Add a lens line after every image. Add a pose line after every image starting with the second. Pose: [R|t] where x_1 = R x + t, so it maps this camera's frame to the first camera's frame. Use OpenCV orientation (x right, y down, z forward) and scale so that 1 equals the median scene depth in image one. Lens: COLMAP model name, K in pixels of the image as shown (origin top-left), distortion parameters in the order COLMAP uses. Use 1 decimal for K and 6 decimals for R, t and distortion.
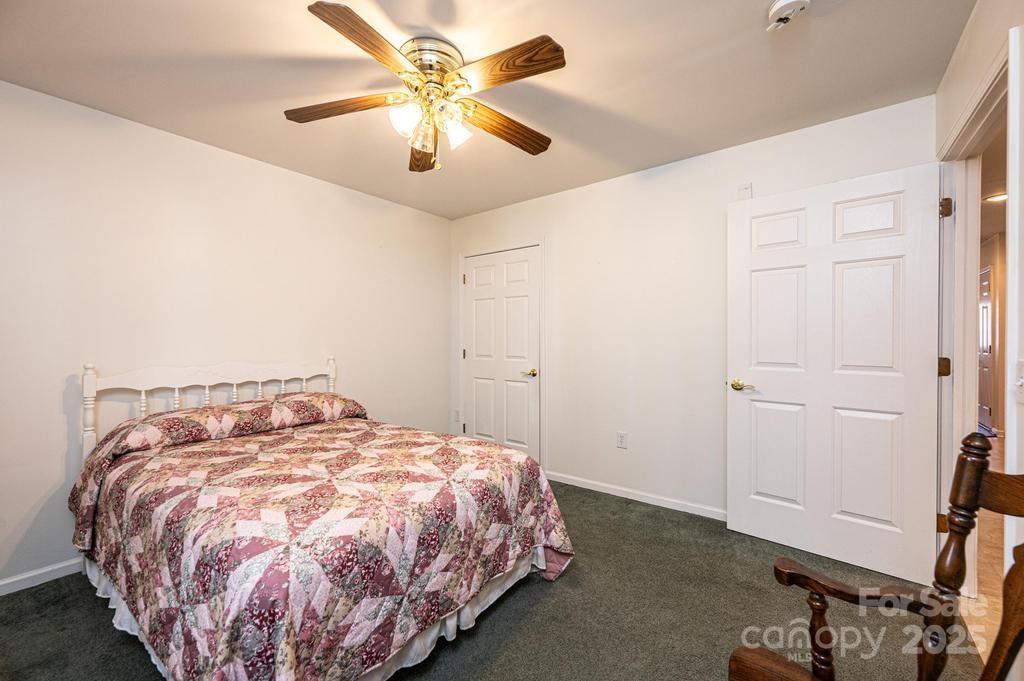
lens RADIAL K [[406.0, 0, 512.0], [0, 406.0, 340.5], [0, 0, 1]] dist [-0.000152, -0.000045]
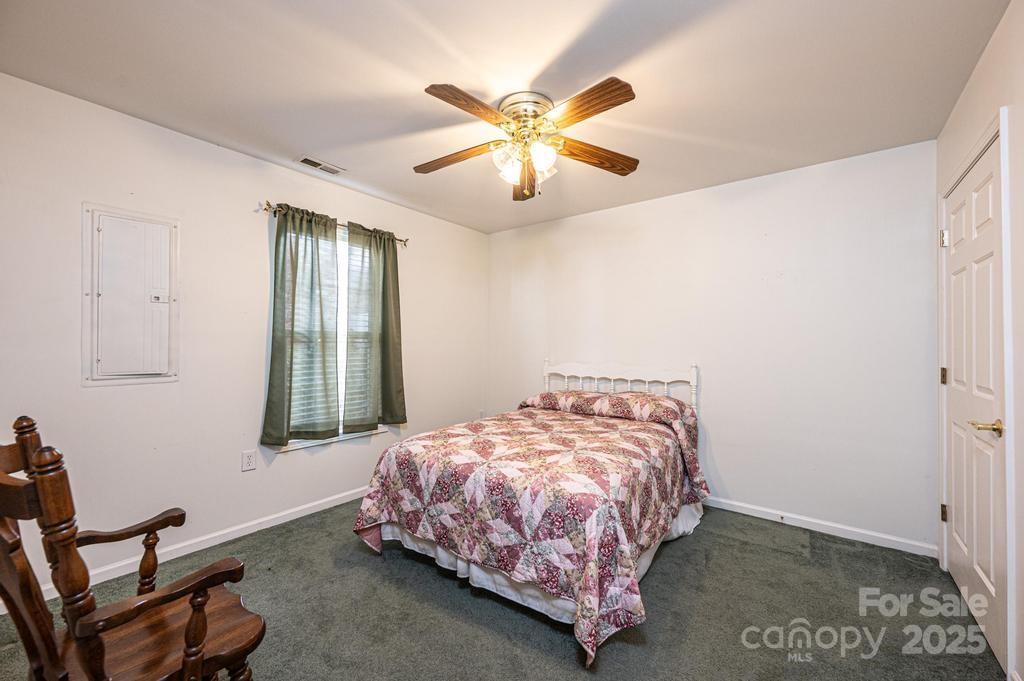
lens RADIAL K [[406.0, 0, 512.0], [0, 406.0, 340.5], [0, 0, 1]] dist [-0.000152, -0.000045]
pose [[0.009180, -0.007982, -0.999926, 0.980850], [-0.009347, 0.999924, -0.008068, -0.010525], [0.999914, 0.009420, 0.009105, 0.970822]]
